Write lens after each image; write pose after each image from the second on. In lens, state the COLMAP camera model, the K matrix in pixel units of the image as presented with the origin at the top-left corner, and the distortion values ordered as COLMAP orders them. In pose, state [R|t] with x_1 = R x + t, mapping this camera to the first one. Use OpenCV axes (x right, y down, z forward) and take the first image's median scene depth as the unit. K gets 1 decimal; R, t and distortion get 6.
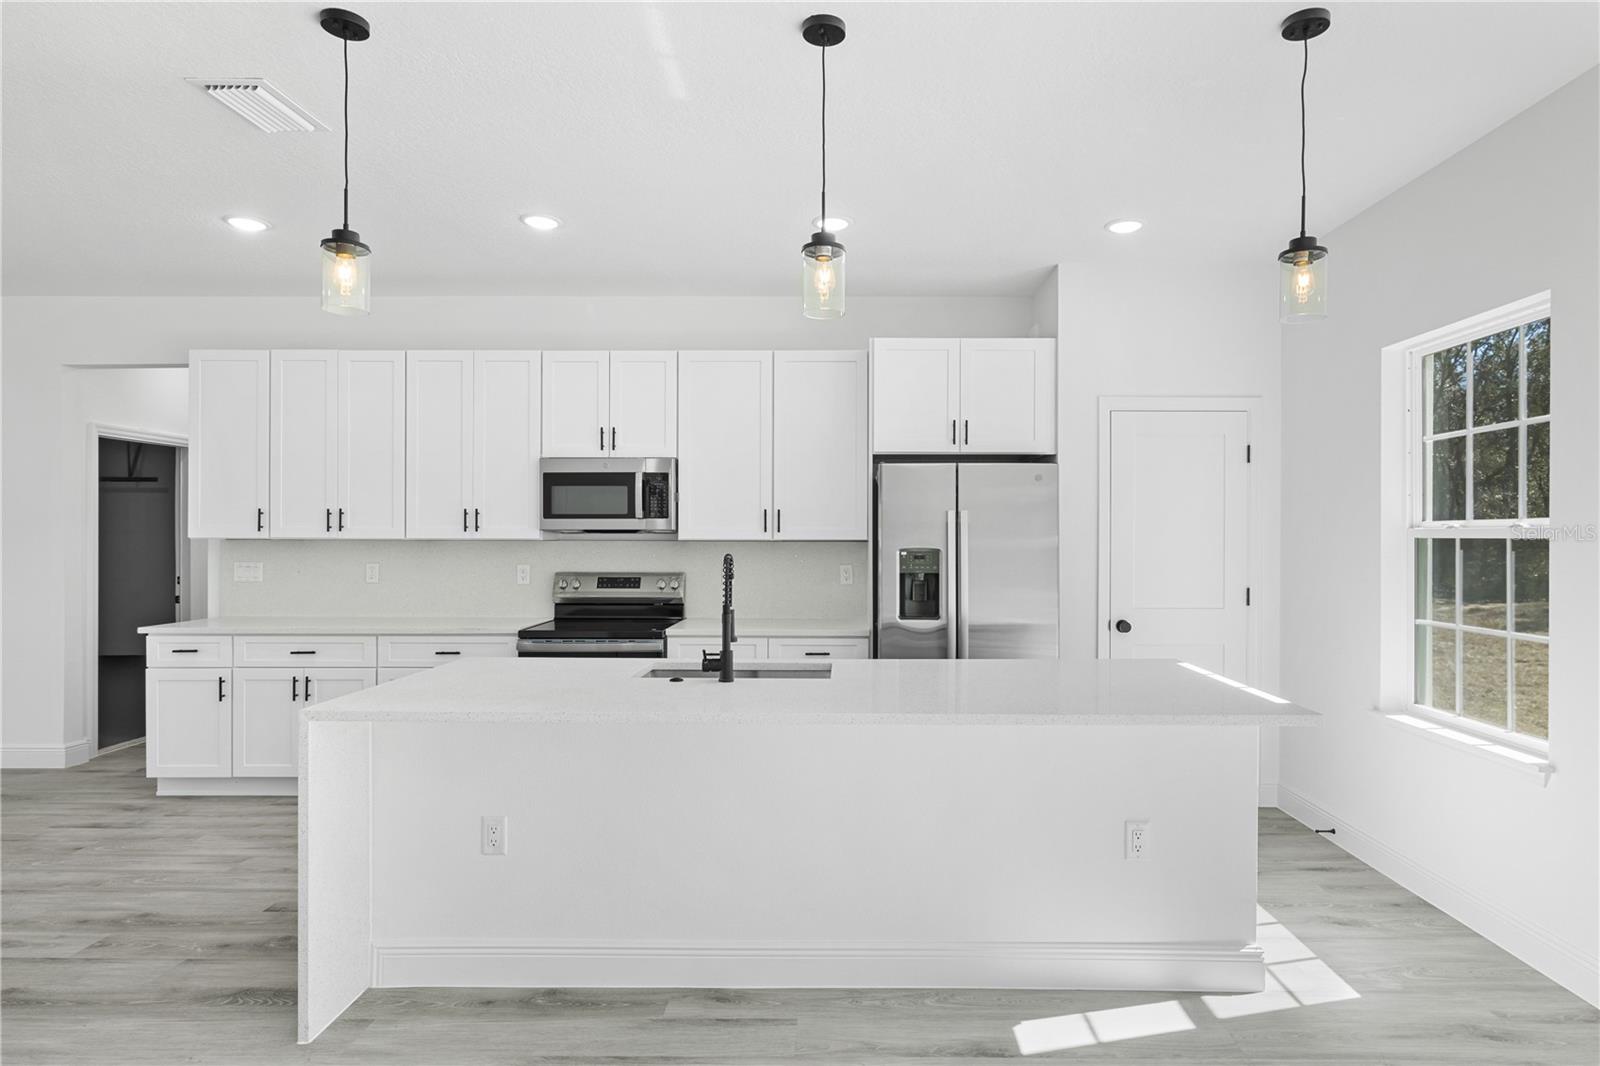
lens RADIAL K [[884.5, 0, 845.4], [0, 884.5, 540.6], [0, 0, 1]] dist [0.002923, -0.001805]
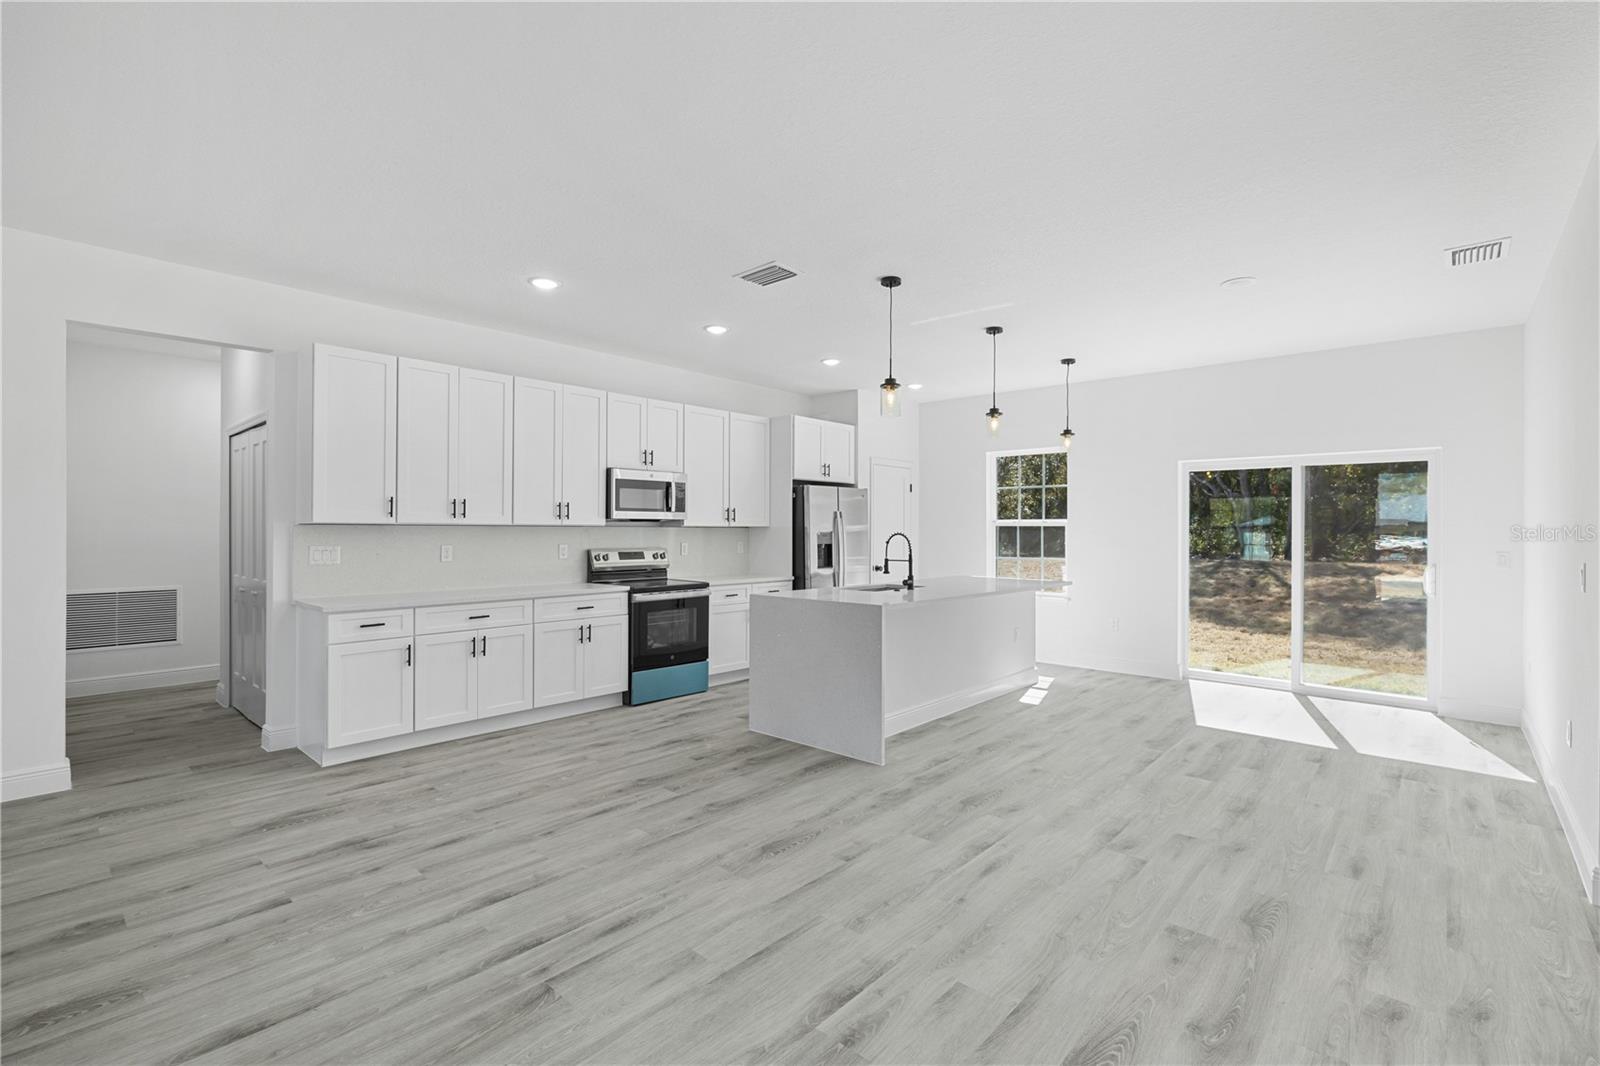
lens RADIAL K [[720.6, 0, 801.9], [0, 720.6, 530.5], [0, 0, 1]] dist [-0.007756, 0.002160]
pose [[0.664693, -0.000894, 0.747116, -1.105518], [0.000762, 1.000000, 0.000518, 0.006951], [-0.747116, 0.000224, 0.664694, 0.006332]]
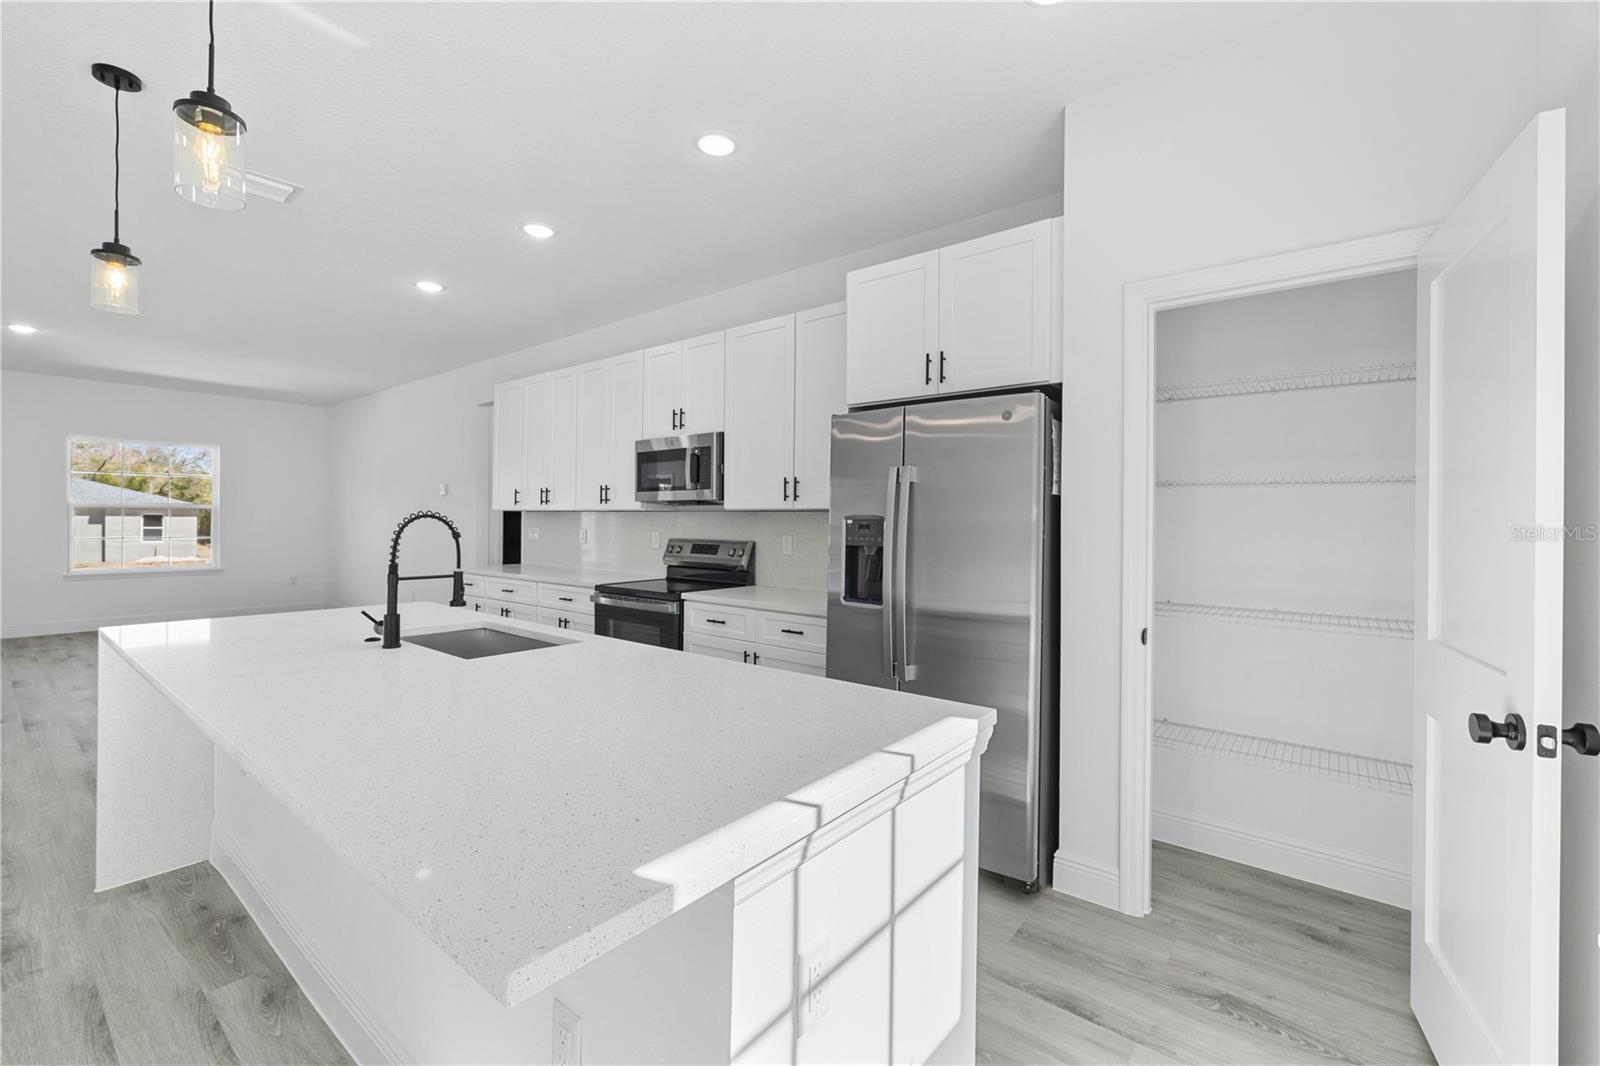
lens RADIAL K [[676.0, 0, 797.2], [0, 676.0, 523.0], [0, 0, 1]] dist [0.000887, -0.000043]
pose [[0.781144, 0.007578, -0.624305, 0.422881], [-0.011562, 0.999930, -0.002329, 0.017687], [0.624244, 0.009037, 0.781177, 0.474726]]
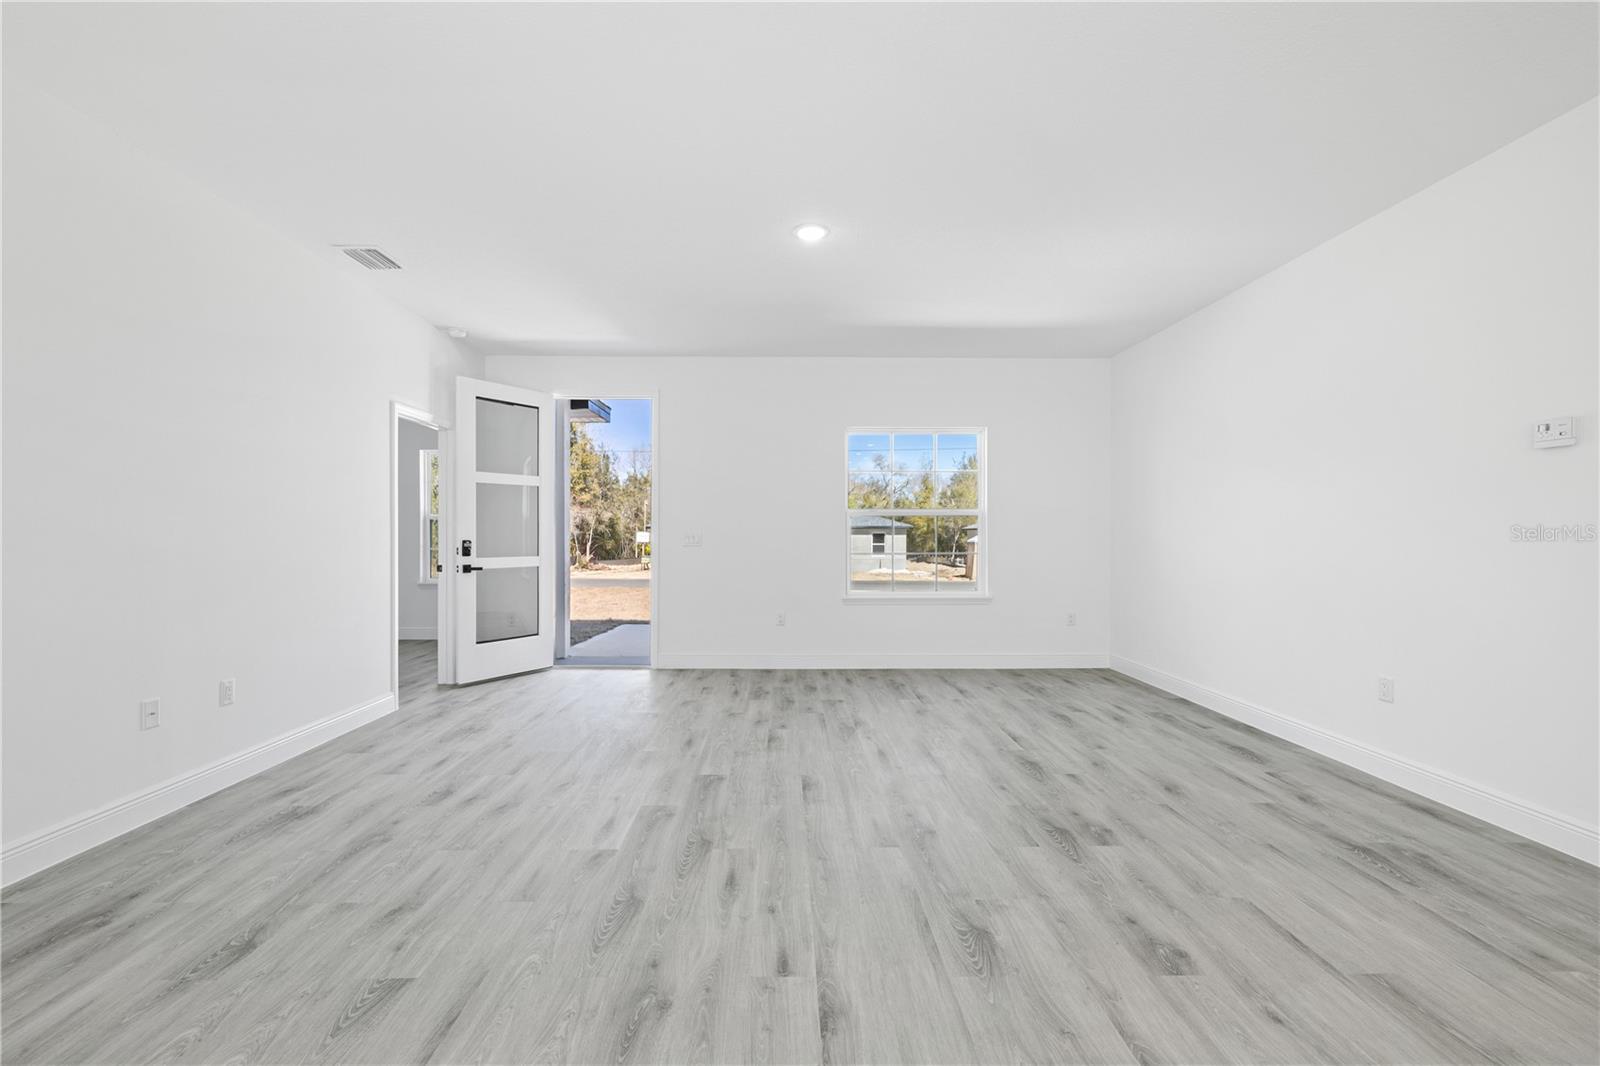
lens RADIAL K [[705.5, 0, 793.0], [0, 705.5, 541.5], [0, 0, 1]] dist [0.002936, 0.000263]
pose [[0.023659, 0.007755, -0.999690, -0.609776], [-0.004596, 0.999960, 0.007648, 0.037309], [0.999710, 0.004413, 0.023694, 0.514628]]
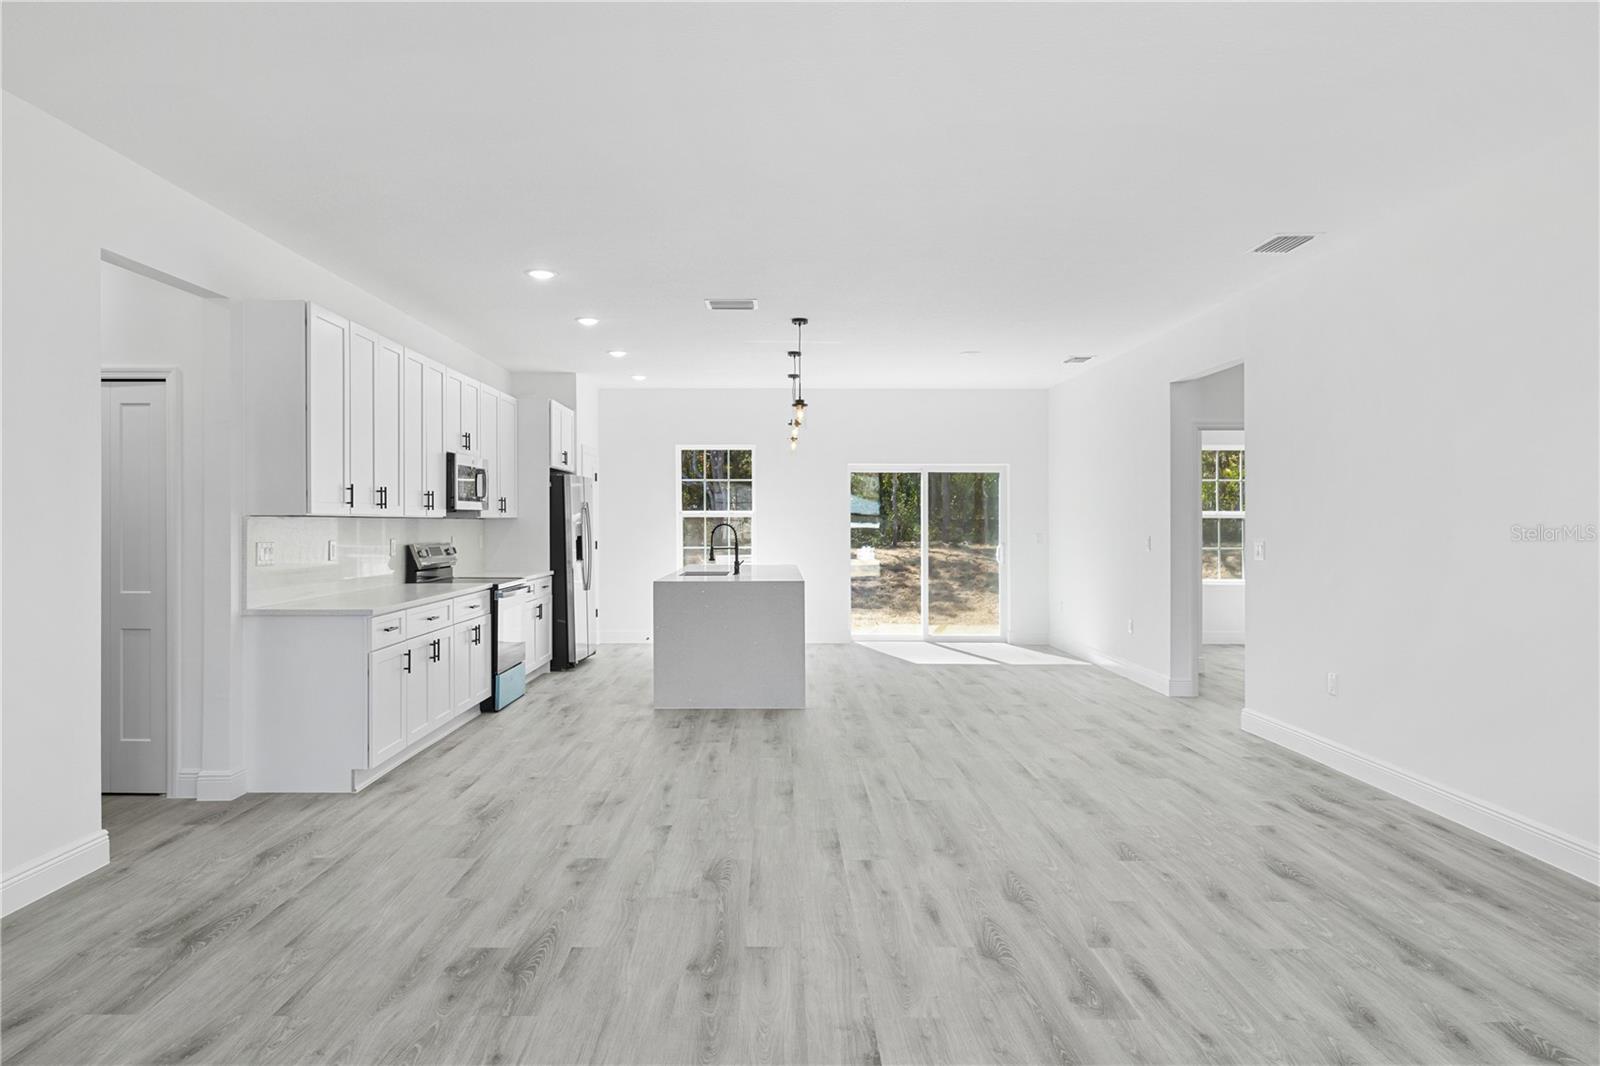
lens RADIAL K [[963.7, 0, 780.8], [0, 963.7, 524.4], [0, 0, 1]] dist [-0.006051, -0.000109]
pose [[-0.010754, -0.004747, 0.999931, -1.906001], [0.004204, 0.999980, 0.004793, 0.005092], [-0.999933, 0.004255, -0.010733, 0.604524]]
